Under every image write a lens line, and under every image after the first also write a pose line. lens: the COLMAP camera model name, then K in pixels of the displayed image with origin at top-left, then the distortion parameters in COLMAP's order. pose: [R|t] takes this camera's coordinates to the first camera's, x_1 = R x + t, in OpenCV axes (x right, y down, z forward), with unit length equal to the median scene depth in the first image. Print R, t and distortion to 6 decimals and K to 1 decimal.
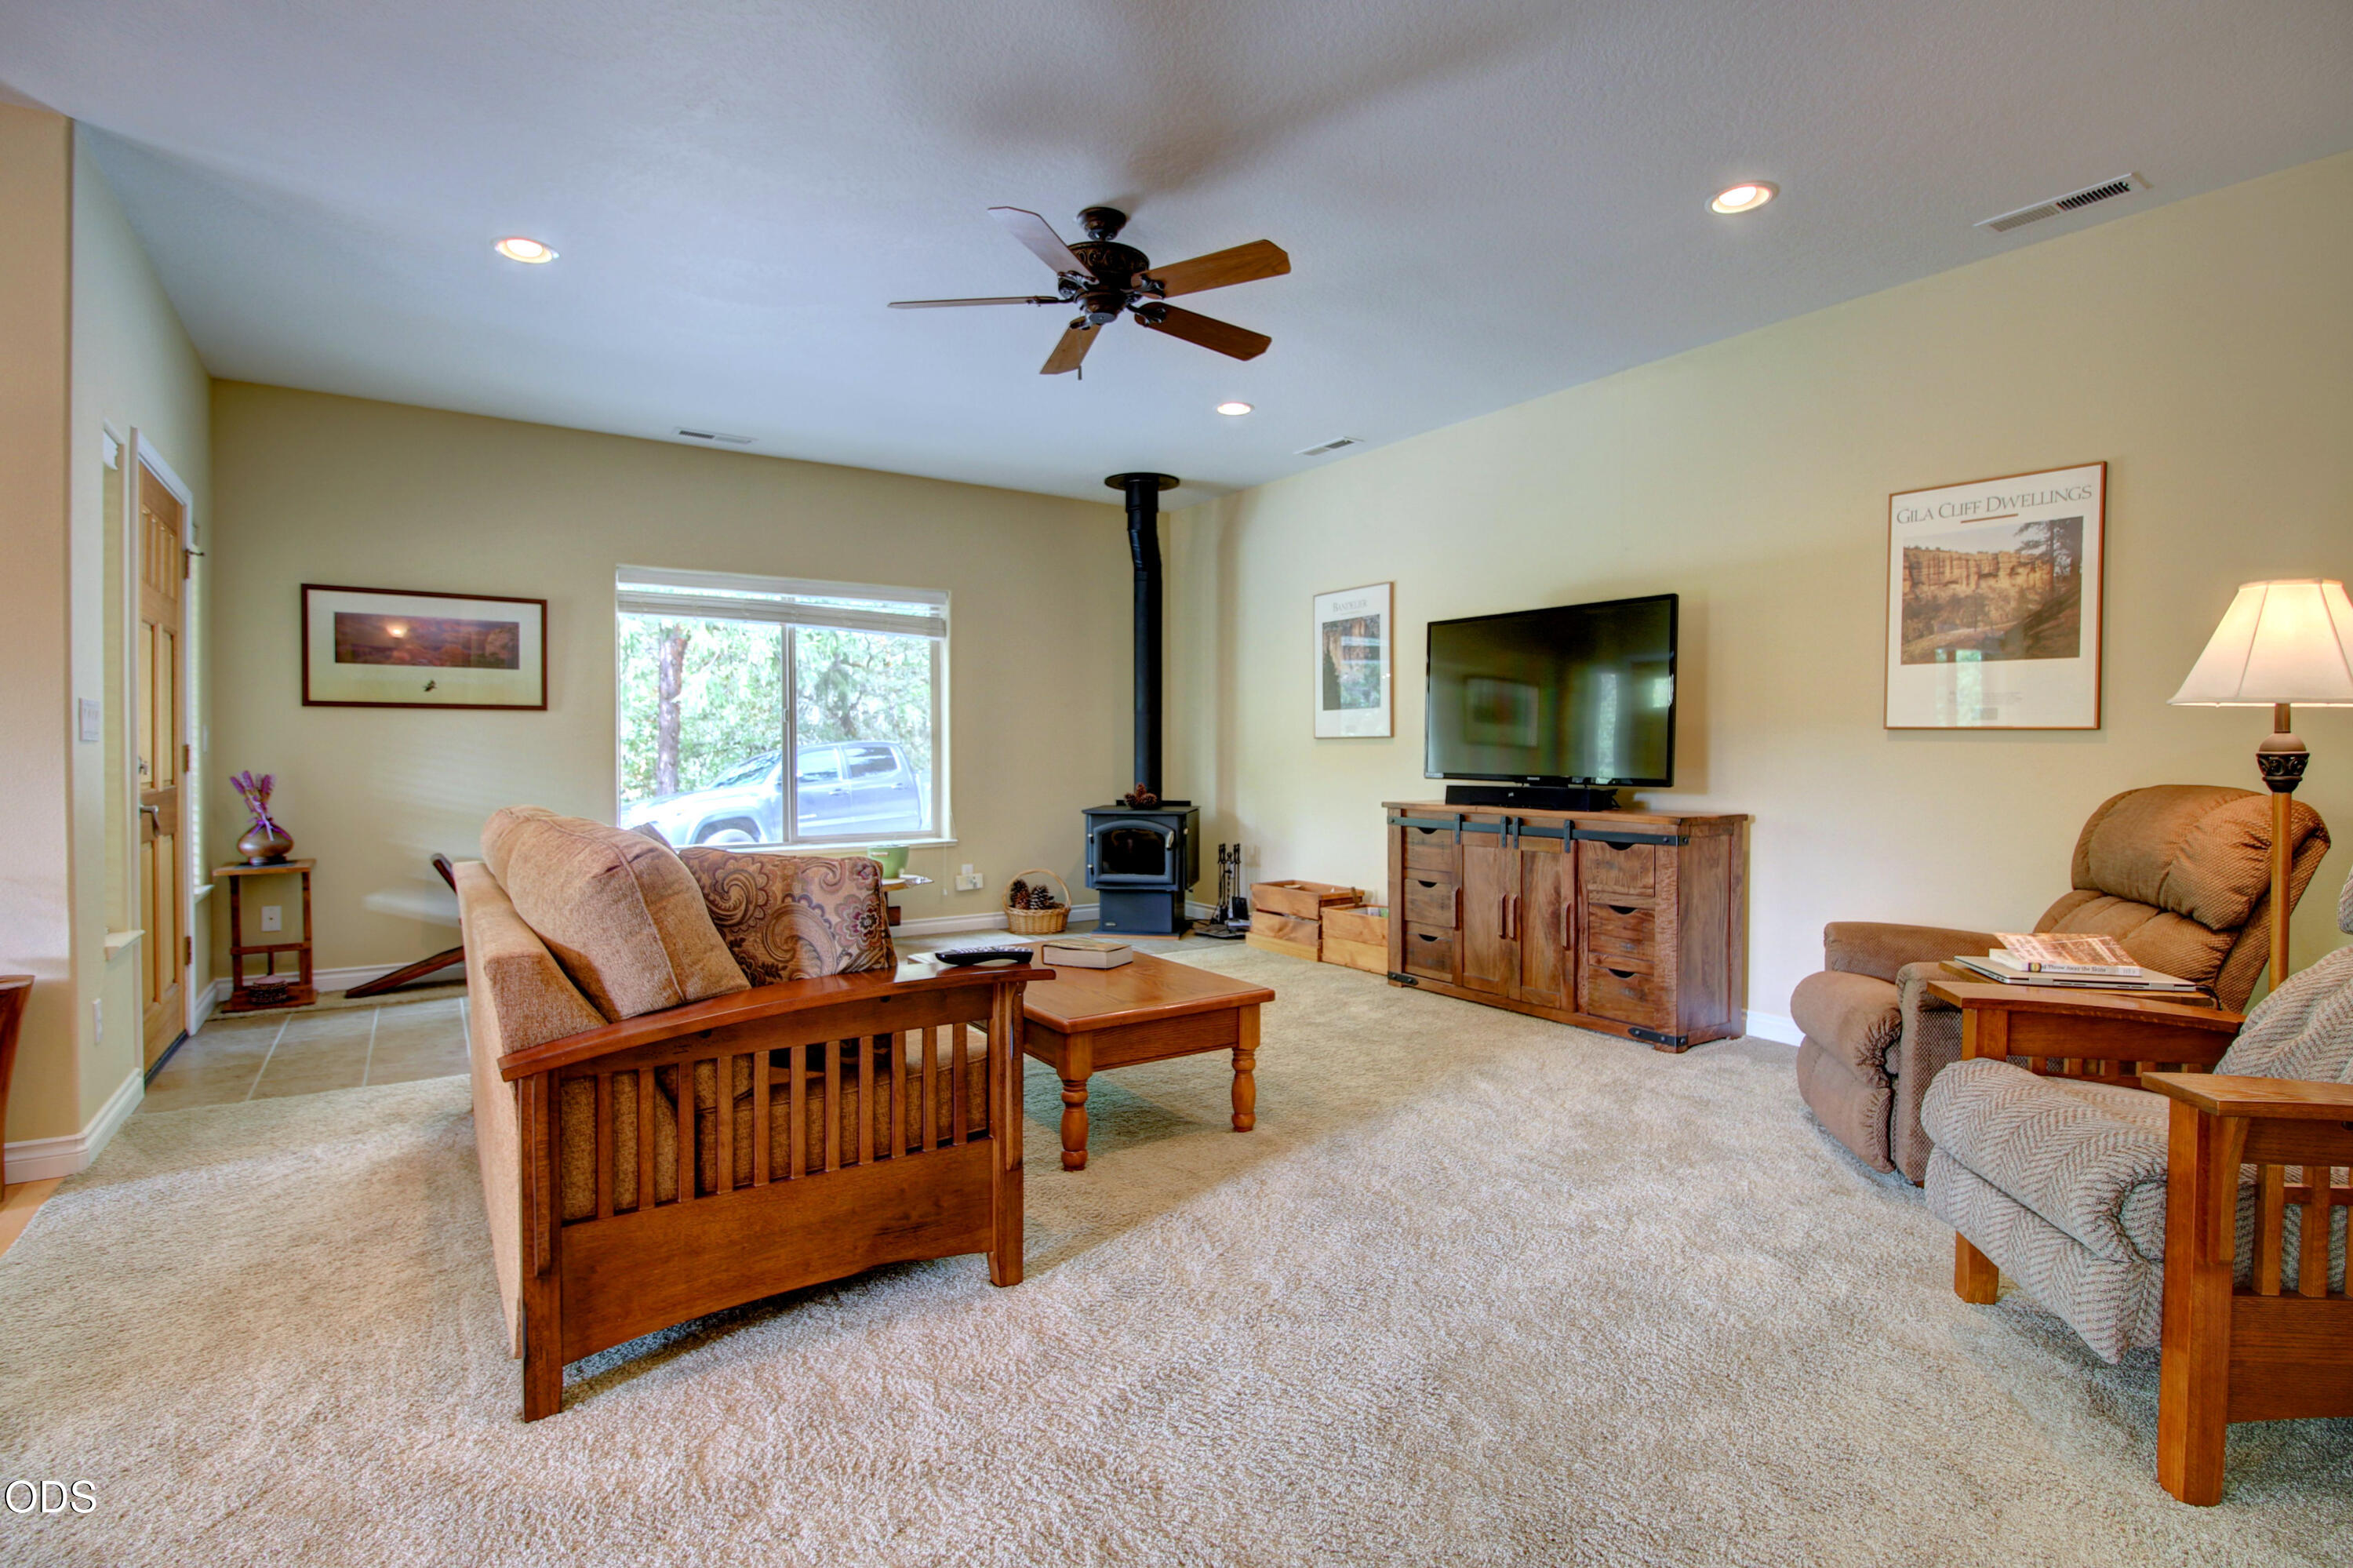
lens RADIAL K [[1118.6, 0, 1176.5], [0, 1118.6, 771.7], [0, 0, 1]] dist [0.000386, -0.012602]
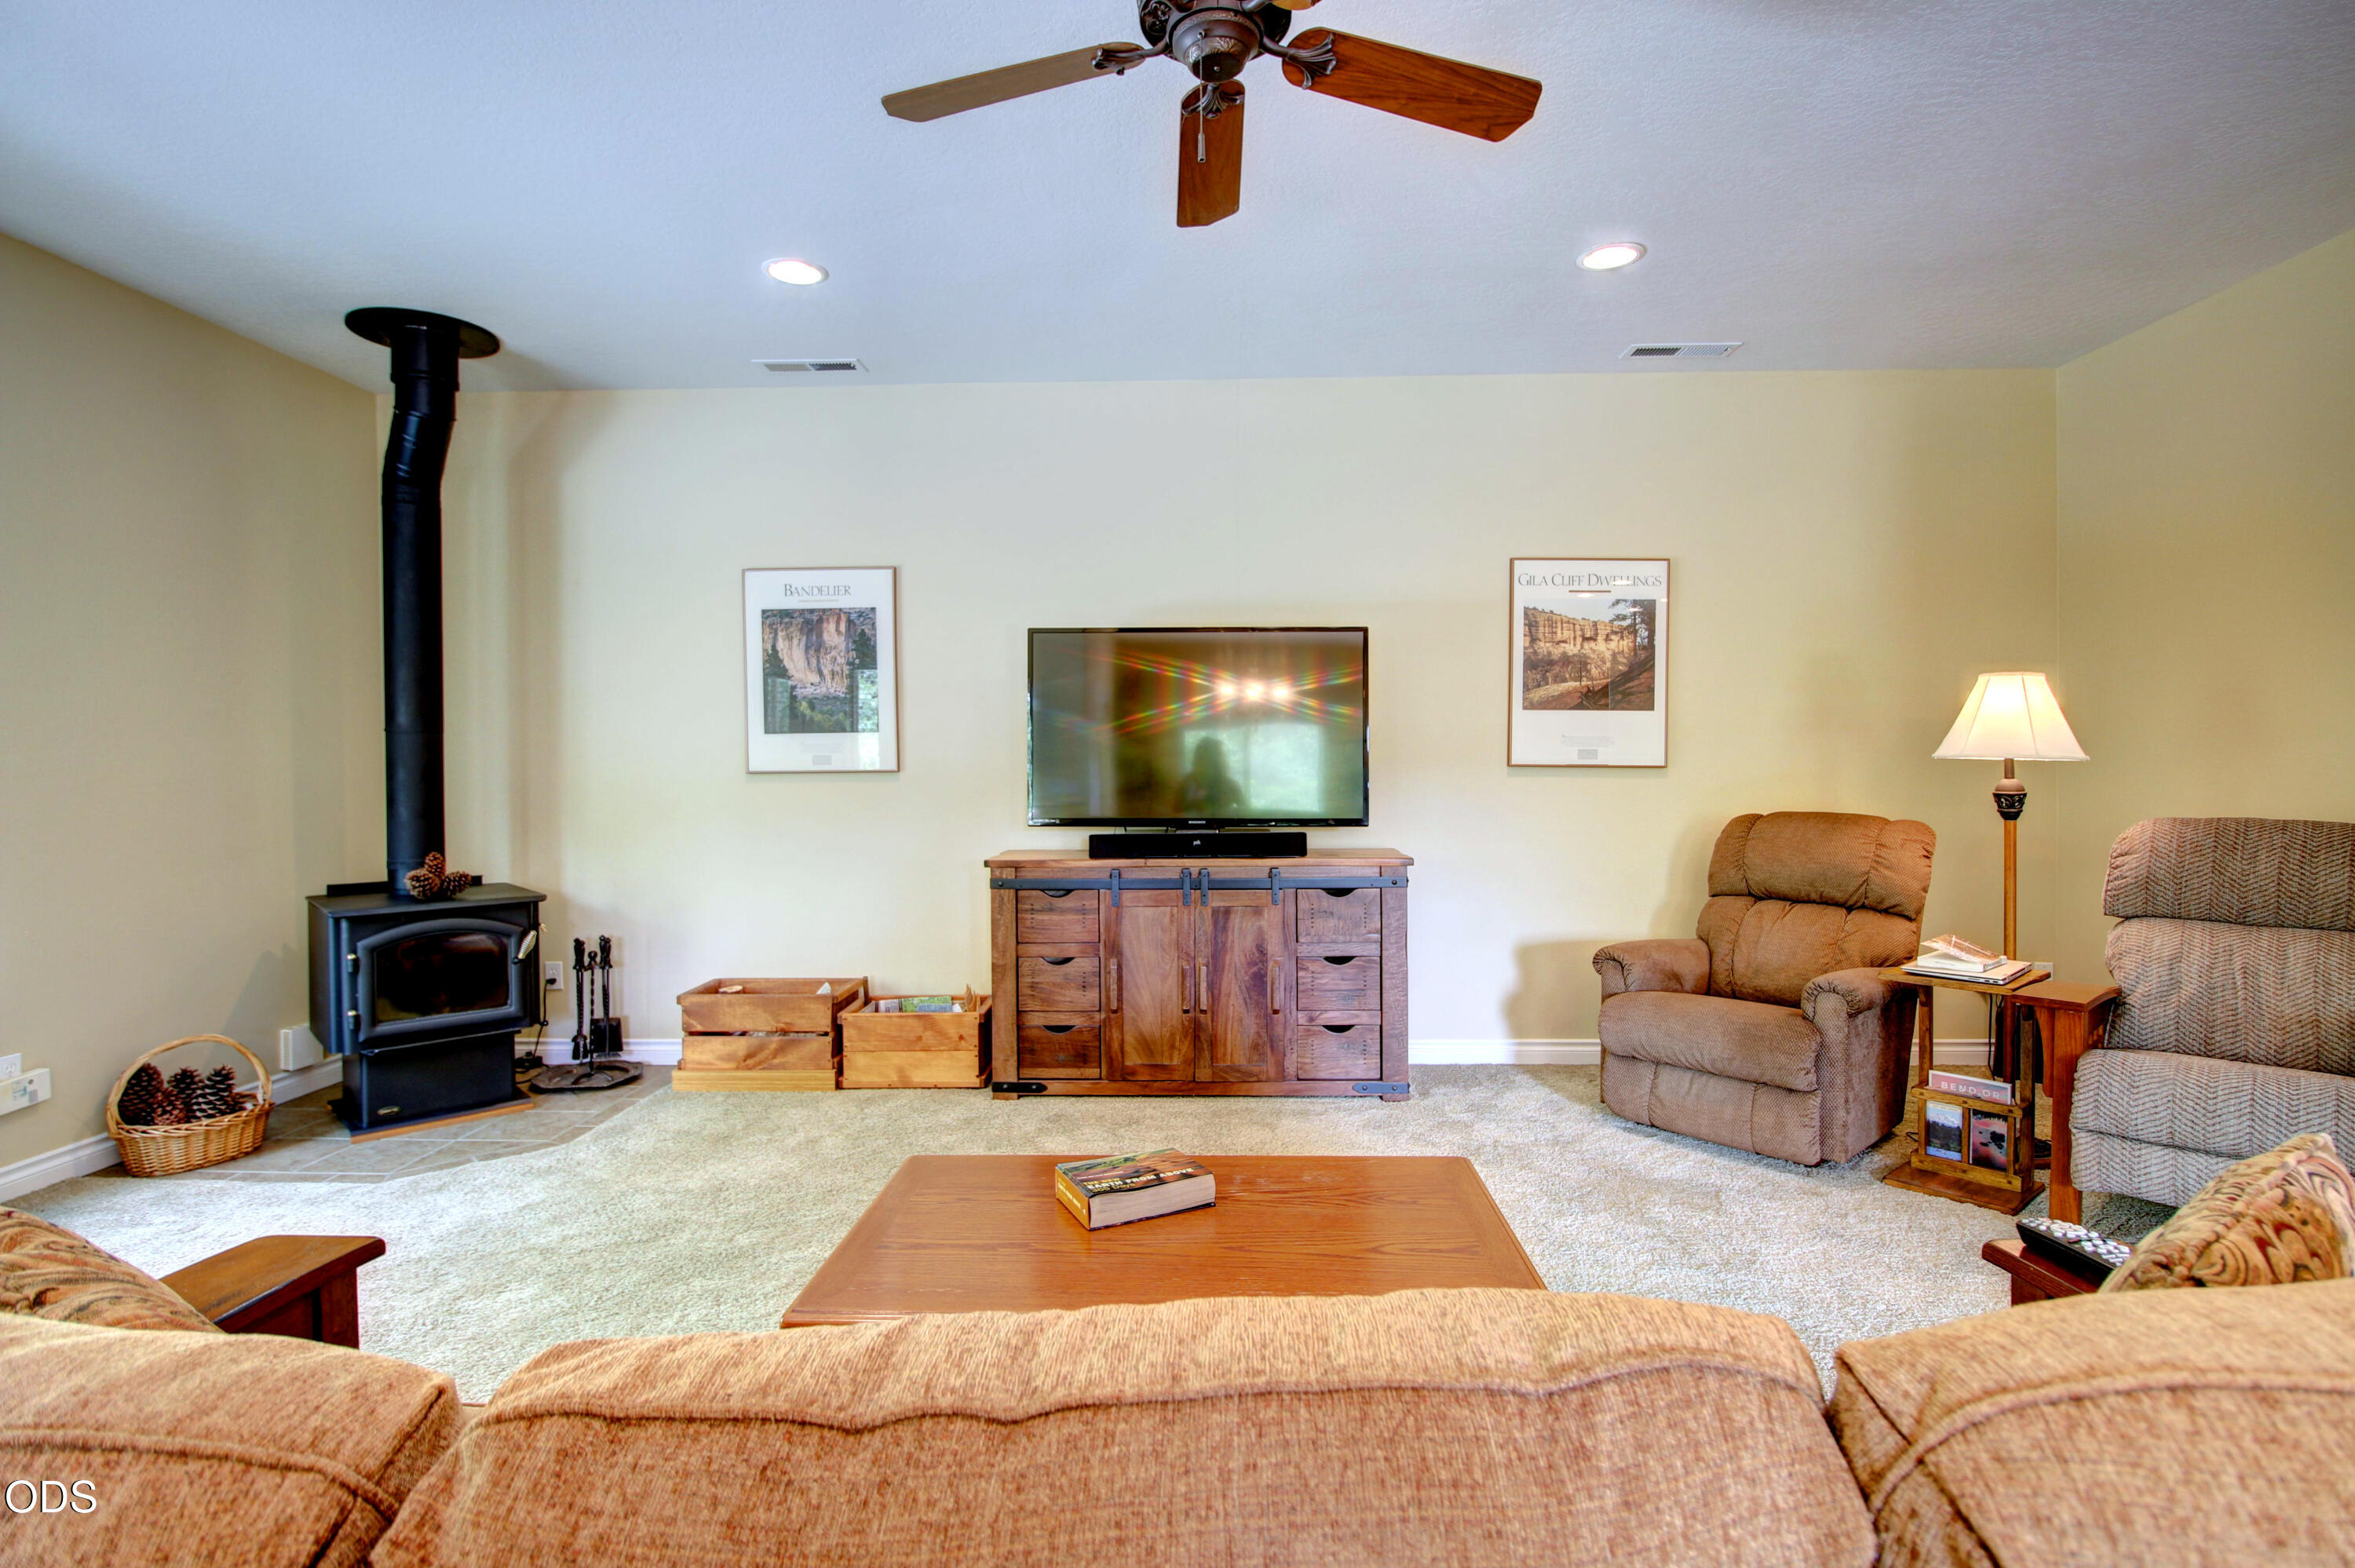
lens RADIAL K [[1134.1, 0, 1177.3], [0, 1134.1, 774.2], [0, 0, 1]] dist [-0.011216, -0.000986]
pose [[0.586123, -0.017712, 0.810028, -0.364305], [0.023181, 0.999718, 0.005087, -0.032598], [-0.809890, 0.015796, 0.586369, 0.450663]]
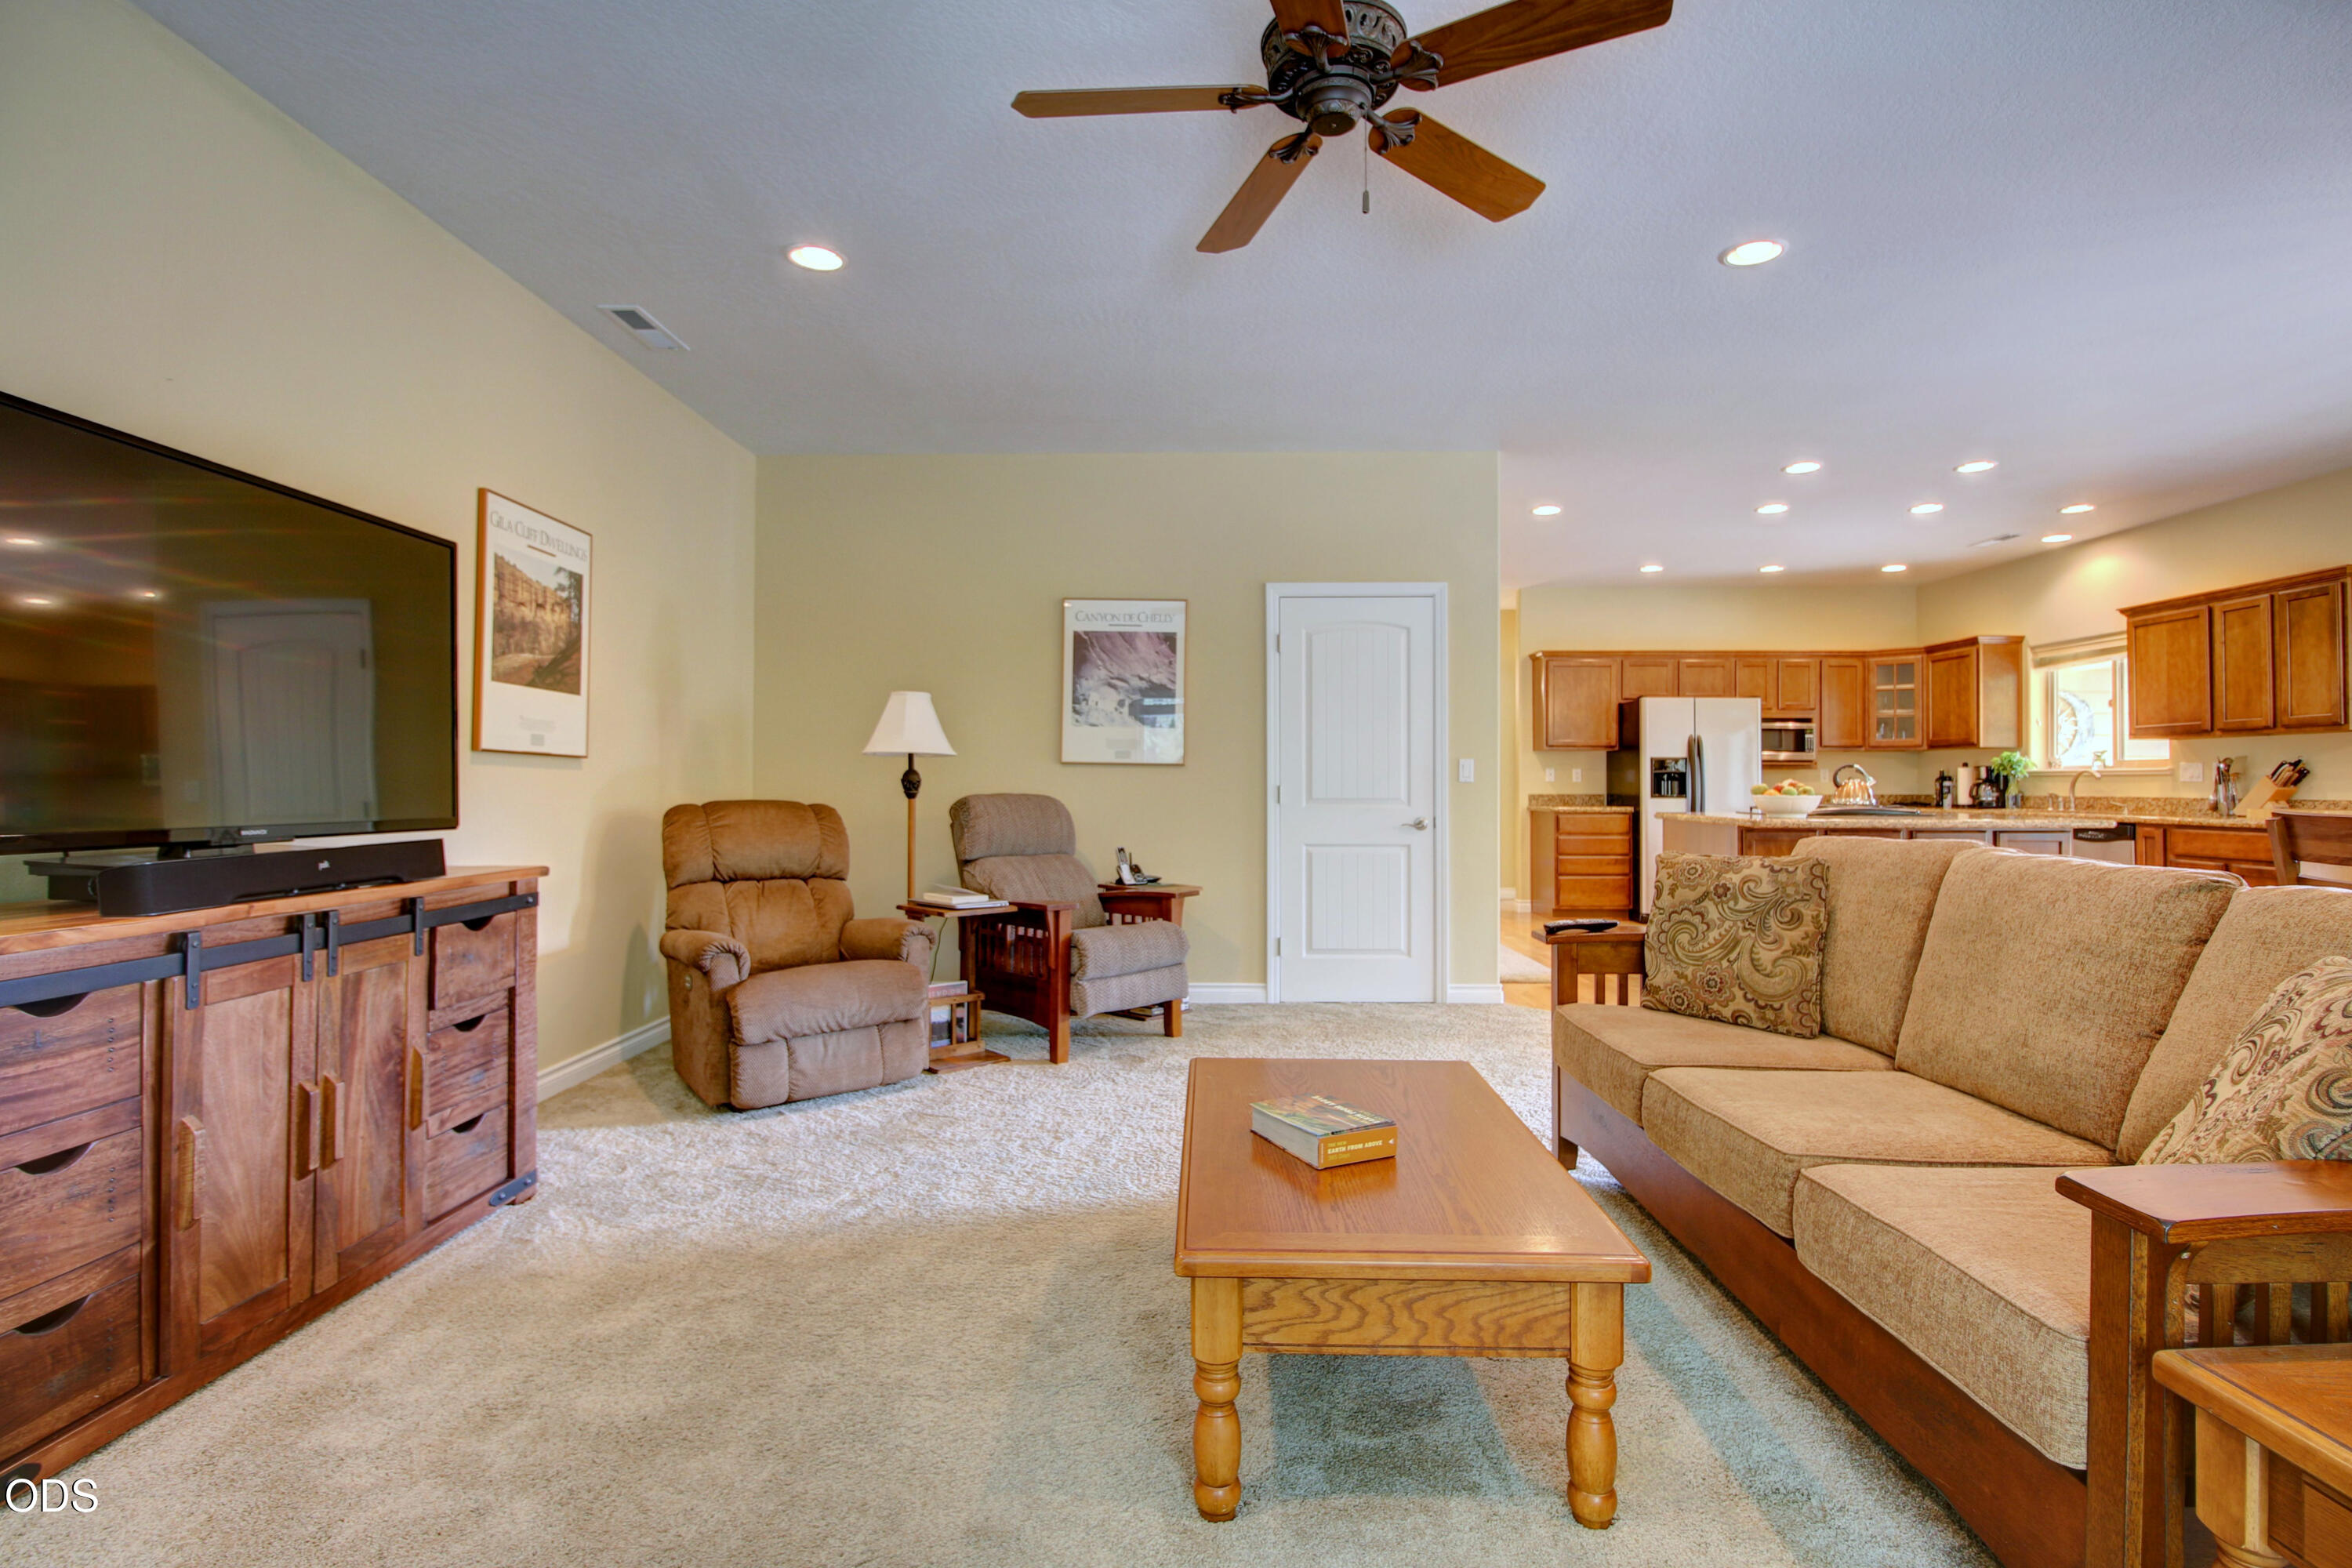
lens RADIAL K [[1133.6, 0, 1174.3], [0, 1133.6, 772.1], [0, 0, 1]] dist [-0.000370, -0.011793]
pose [[-0.816121, -0.000092, 0.577881, -0.248140], [0.005413, 0.999955, 0.007803, -0.019019], [-0.577856, 0.009496, -0.816084, 1.057723]]
